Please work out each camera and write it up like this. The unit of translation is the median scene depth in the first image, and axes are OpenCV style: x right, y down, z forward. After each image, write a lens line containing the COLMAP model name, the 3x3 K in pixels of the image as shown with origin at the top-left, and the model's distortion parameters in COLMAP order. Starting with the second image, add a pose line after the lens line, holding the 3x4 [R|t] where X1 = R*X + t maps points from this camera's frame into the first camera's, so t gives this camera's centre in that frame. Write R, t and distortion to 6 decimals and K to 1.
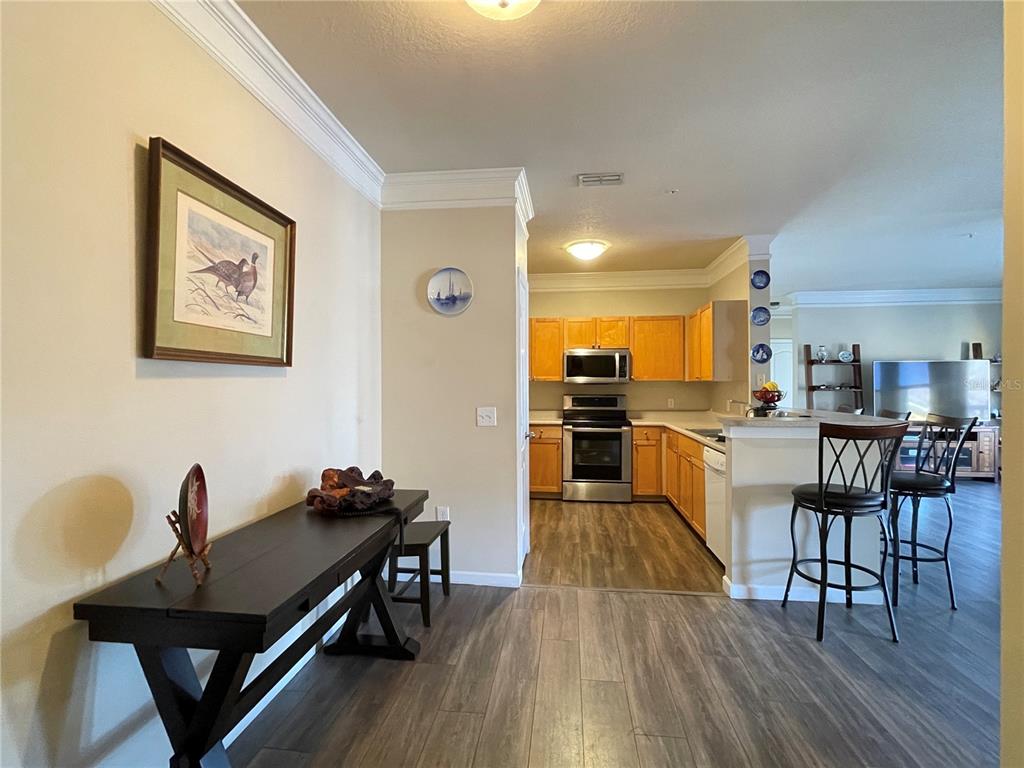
lens RADIAL K [[501.6, 0, 509.7], [0, 501.6, 384.8], [0, 0, 1]] dist [-0.003122, 0.001728]
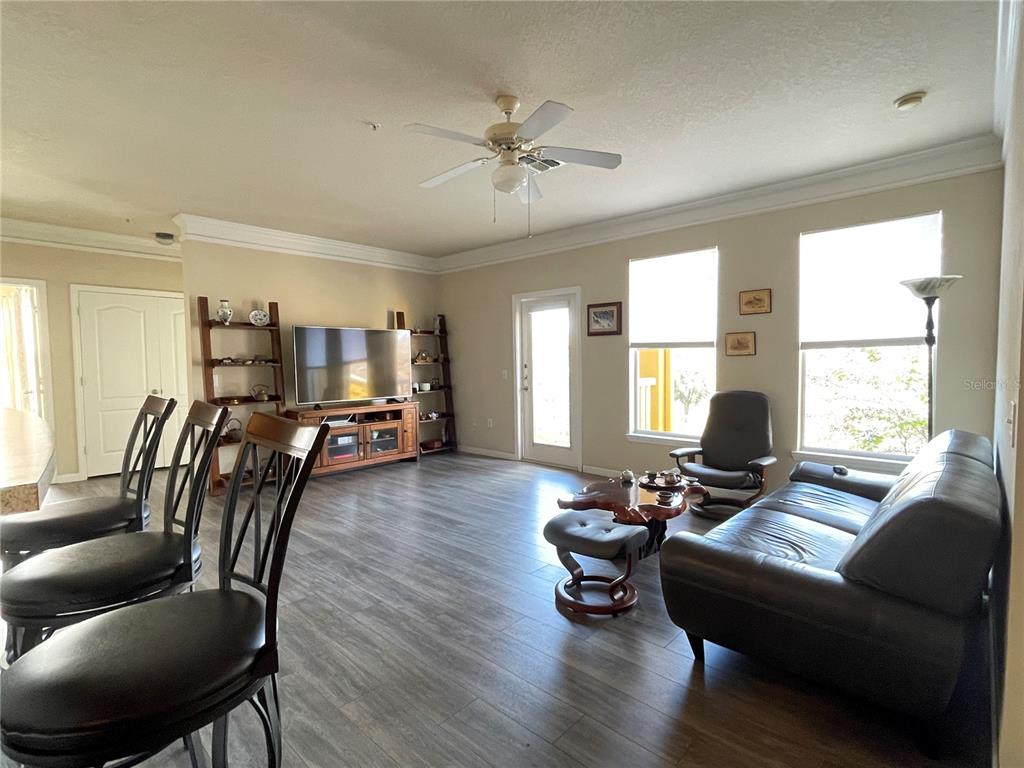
lens RADIAL K [[501.6, 0, 512.1], [0, 501.6, 384.3], [0, 0, 1]] dist [-0.003122, 0.001728]
pose [[0.586846, -0.044703, 0.808463, 0.315702], [0.013541, 0.998877, 0.045403, 0.010610], [-0.809585, -0.015697, 0.586792, 0.303356]]
